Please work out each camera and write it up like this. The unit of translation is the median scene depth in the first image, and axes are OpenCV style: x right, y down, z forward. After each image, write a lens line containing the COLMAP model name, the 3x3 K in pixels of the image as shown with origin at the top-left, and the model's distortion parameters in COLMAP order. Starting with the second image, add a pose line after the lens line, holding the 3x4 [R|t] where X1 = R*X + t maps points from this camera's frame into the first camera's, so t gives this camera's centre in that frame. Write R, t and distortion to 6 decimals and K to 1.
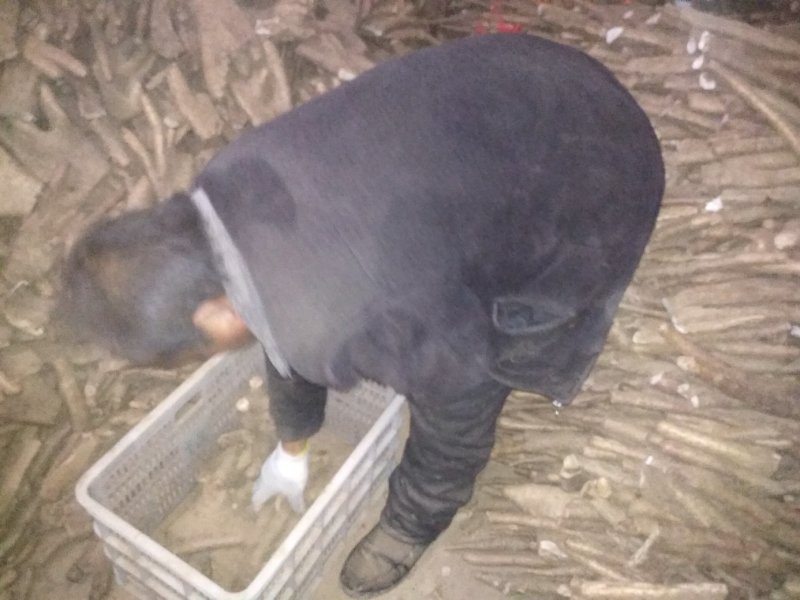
lens RADIAL K [[705.4, 0, 400.0], [0, 705.4, 300.0], [0, 0, 1]] dist [0.121365, -0.242586]
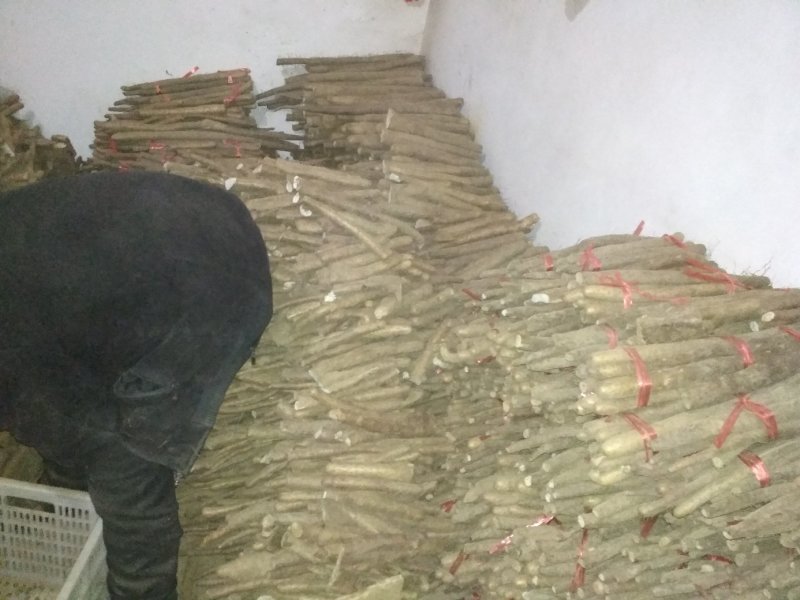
lens RADIAL K [[705.4, 0, 400.0], [0, 705.4, 300.0], [0, 0, 1]] dist [0.121365, -0.242586]
pose [[0.879153, -0.160199, 0.448805, -0.043889], [0.241066, 0.961915, -0.128865, 0.076840], [-0.411068, 0.221484, 0.884289, -0.233844]]
